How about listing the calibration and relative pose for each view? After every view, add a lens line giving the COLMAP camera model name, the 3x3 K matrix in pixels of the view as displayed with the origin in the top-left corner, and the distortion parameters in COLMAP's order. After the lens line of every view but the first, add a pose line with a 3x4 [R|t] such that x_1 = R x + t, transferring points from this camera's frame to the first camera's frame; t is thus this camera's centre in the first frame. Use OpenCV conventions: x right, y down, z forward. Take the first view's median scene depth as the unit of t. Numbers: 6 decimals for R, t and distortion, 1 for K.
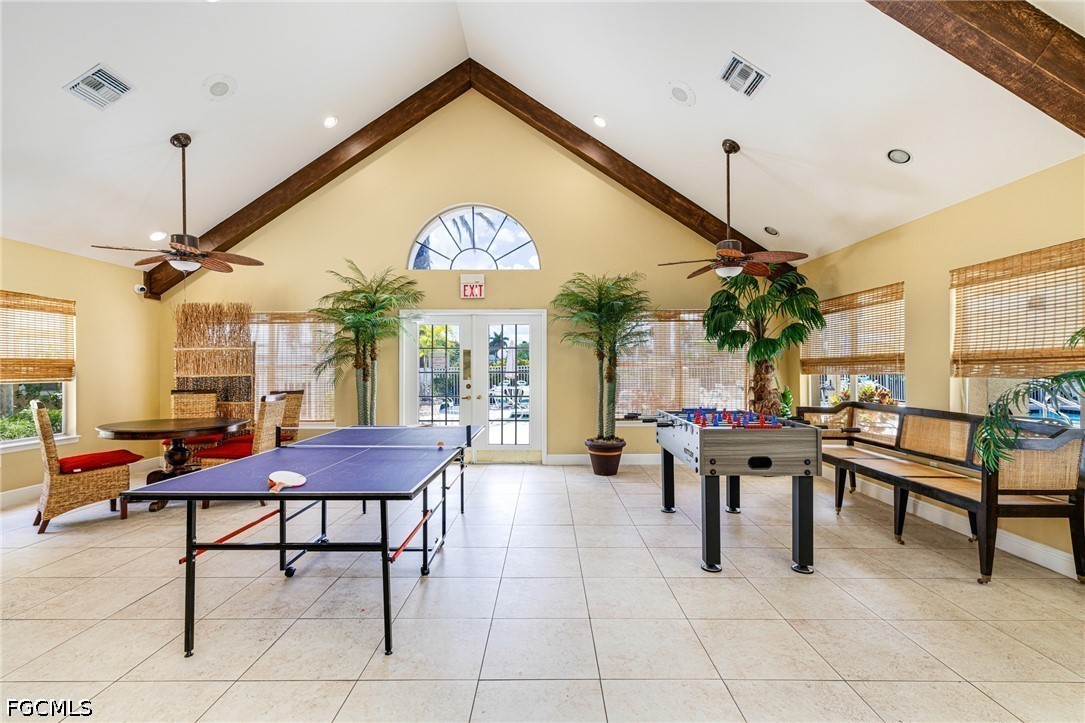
lens RADIAL K [[491.9, 0, 537.9], [0, 491.9, 358.8], [0, 0, 1]] dist [0.013388, 0.000027]
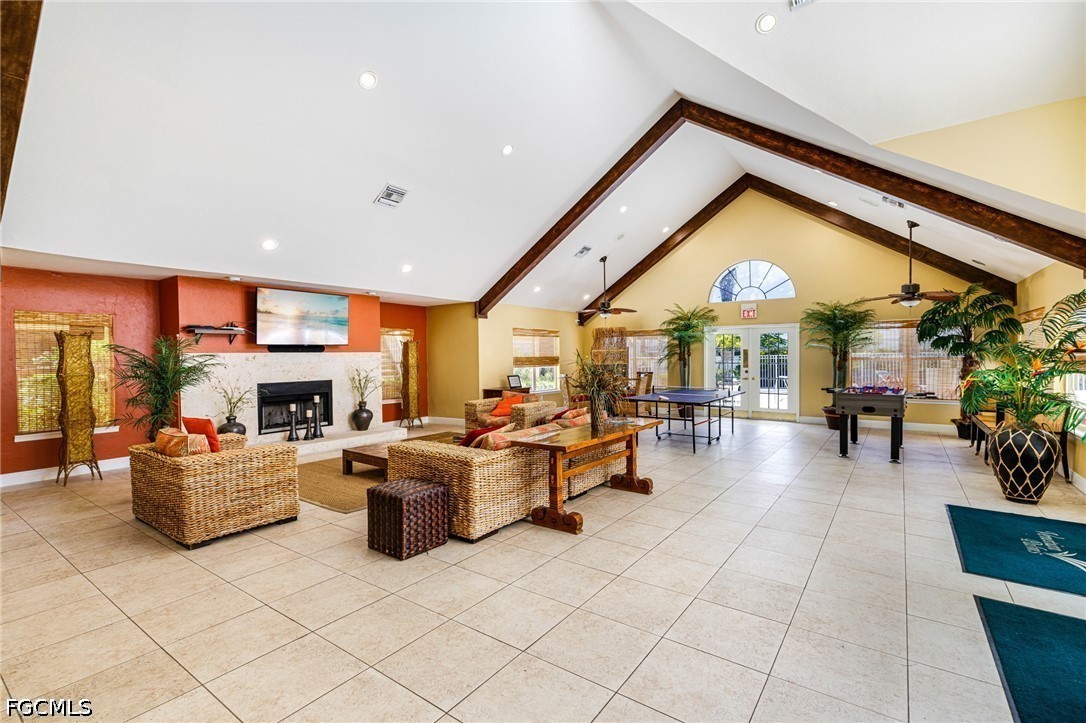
lens RADIAL K [[492.3, 0, 538.4], [0, 492.3, 358.8], [0, 0, 1]] dist [0.013388, 0.000027]
pose [[0.814439, 0.003555, -0.580238, 0.264724], [0.014740, 0.999532, 0.026814, -0.044104], [0.580062, -0.030391, 0.814005, -0.789679]]
